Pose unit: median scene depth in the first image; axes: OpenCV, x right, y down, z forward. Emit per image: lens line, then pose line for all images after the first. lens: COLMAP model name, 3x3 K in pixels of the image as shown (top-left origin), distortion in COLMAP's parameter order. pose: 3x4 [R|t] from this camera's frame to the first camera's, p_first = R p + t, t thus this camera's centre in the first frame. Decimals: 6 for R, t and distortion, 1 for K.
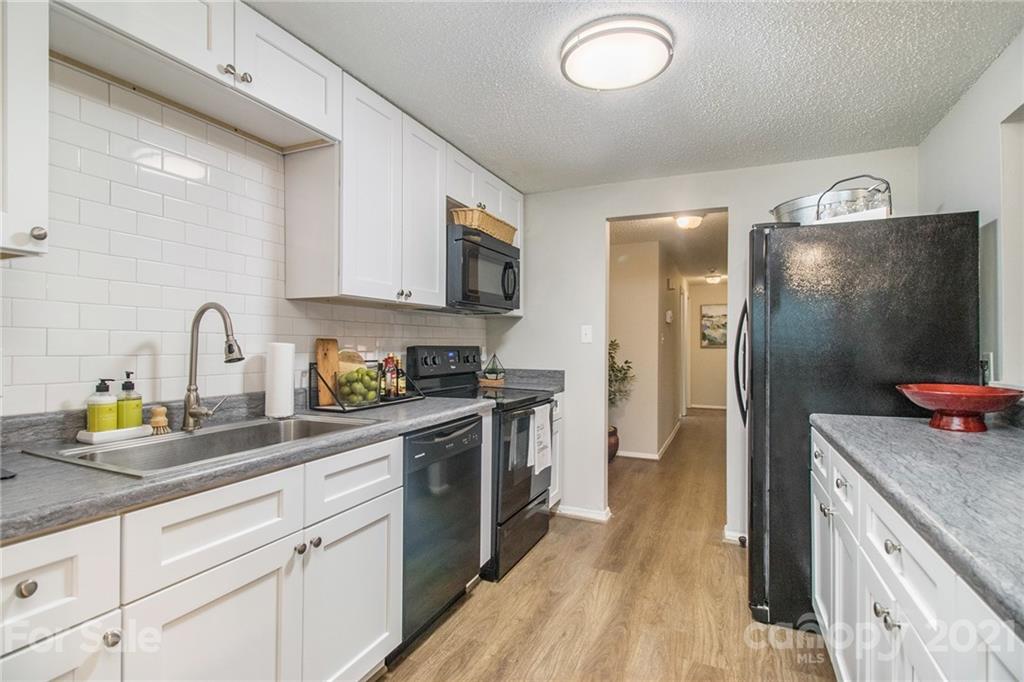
lens RADIAL K [[476.8, 0, 512.9], [0, 476.8, 340.6], [0, 0, 1]] dist [-0.002899, -0.000316]
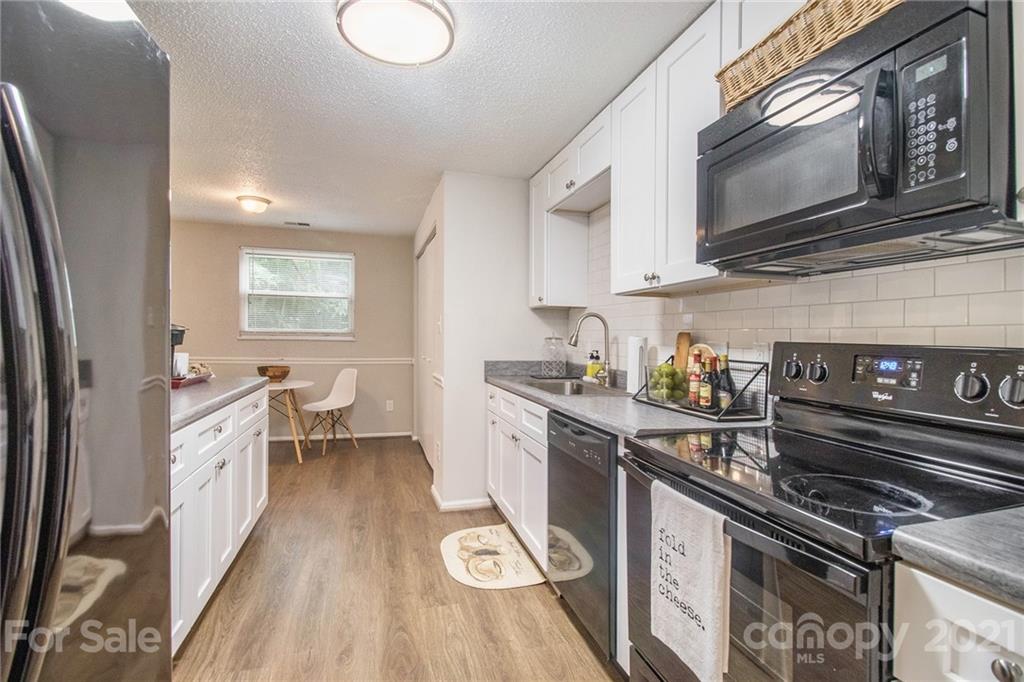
lens RADIAL K [[476.8, 0, 514.2], [0, 476.8, 334.8], [0, 0, 1]] dist [-0.002899, -0.000316]
pose [[-0.745729, -0.008799, -0.666191, 0.631293], [-0.006972, 0.999961, -0.005402, 0.009963], [0.666213, 0.000616, -0.745761, 1.754132]]
